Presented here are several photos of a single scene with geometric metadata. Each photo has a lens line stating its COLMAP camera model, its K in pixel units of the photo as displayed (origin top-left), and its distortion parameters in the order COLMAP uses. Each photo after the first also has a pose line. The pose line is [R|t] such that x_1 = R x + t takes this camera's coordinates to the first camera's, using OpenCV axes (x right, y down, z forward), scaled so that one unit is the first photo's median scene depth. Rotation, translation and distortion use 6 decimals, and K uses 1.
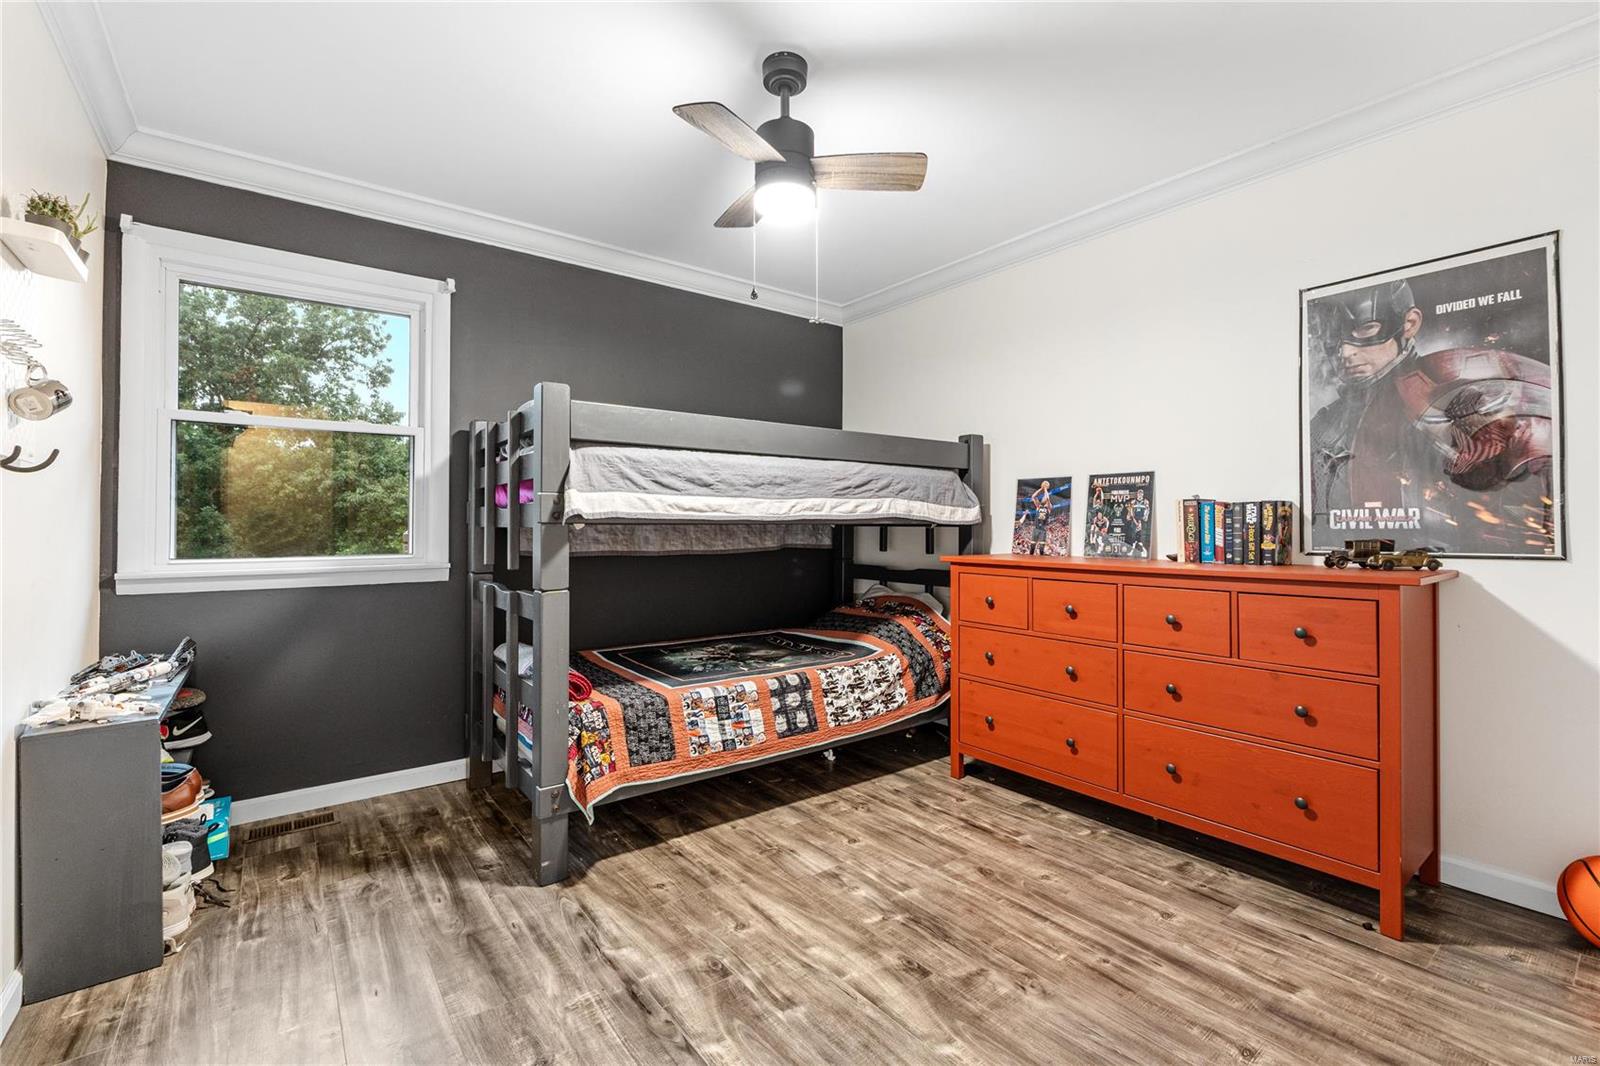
lens RADIAL K [[678.9, 0, 798.5], [0, 678.9, 525.3], [0, 0, 1]] dist [-0.009511, 0.000259]
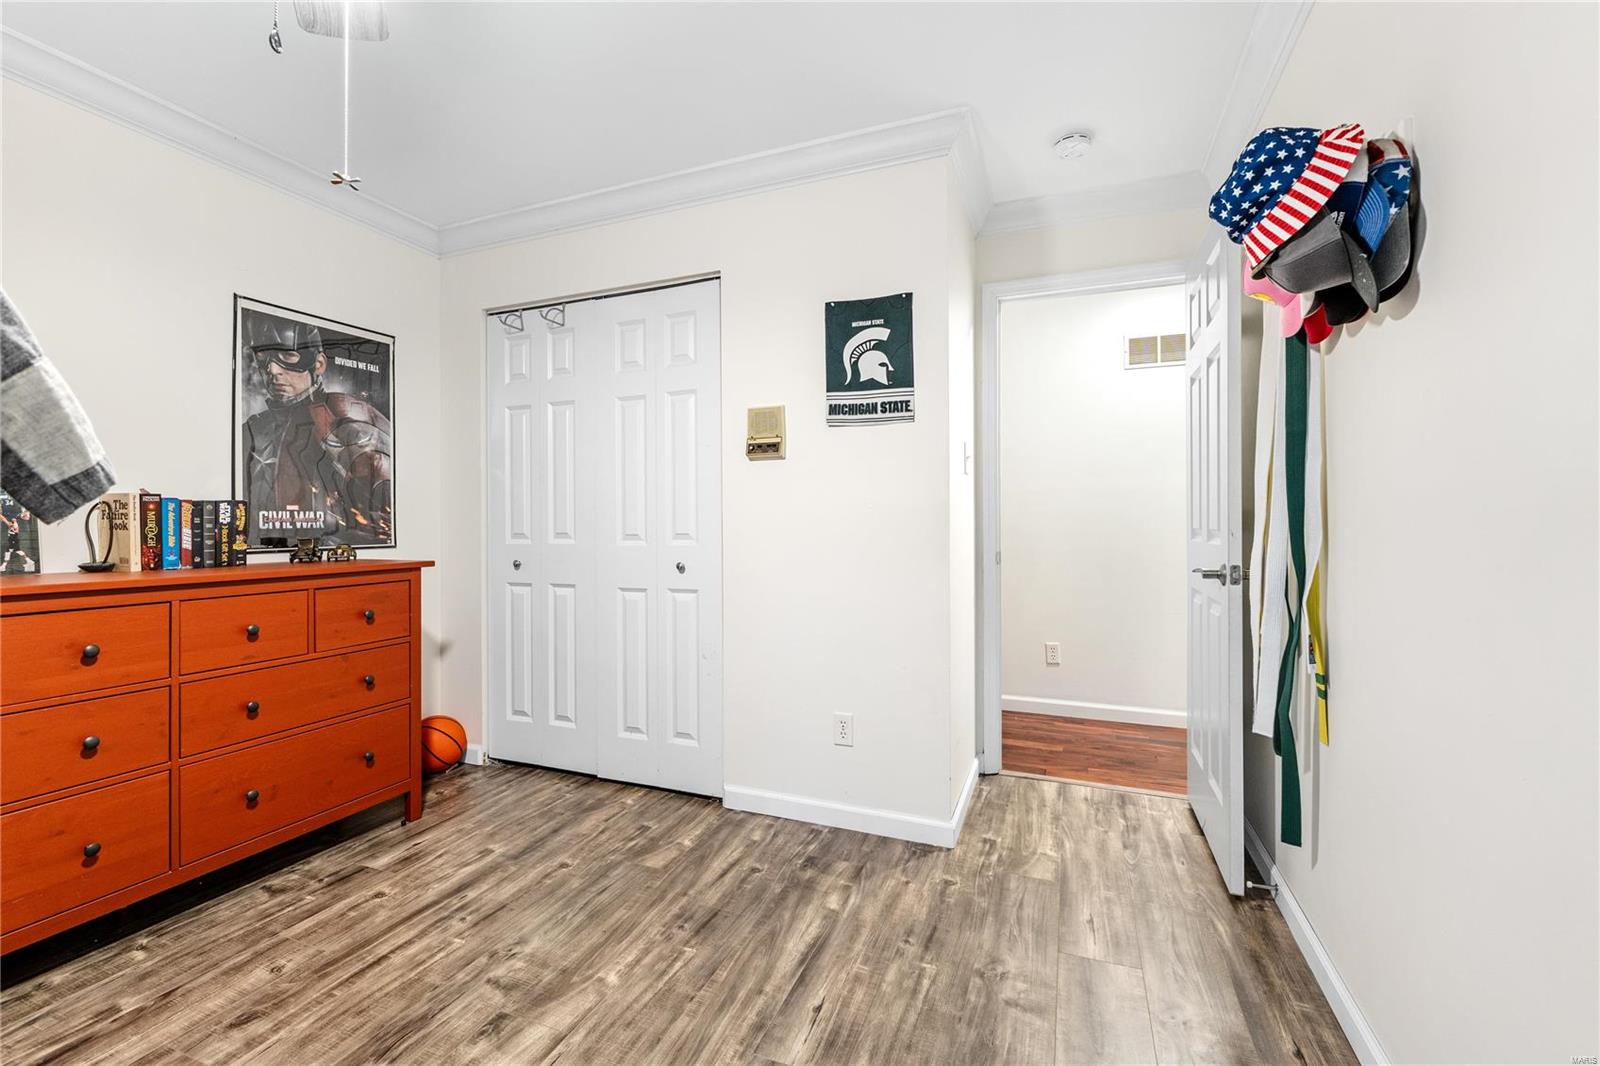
lens RADIAL K [[678.9, 0, 798.5], [0, 678.9, 525.3], [0, 0, 1]] dist [-0.009511, 0.000259]
pose [[-0.505024, -0.000966, 0.863105, -0.618735], [0.001085, 0.999998, 0.001755, -0.001136], [-0.863105, 0.001823, -0.505022, 0.861206]]
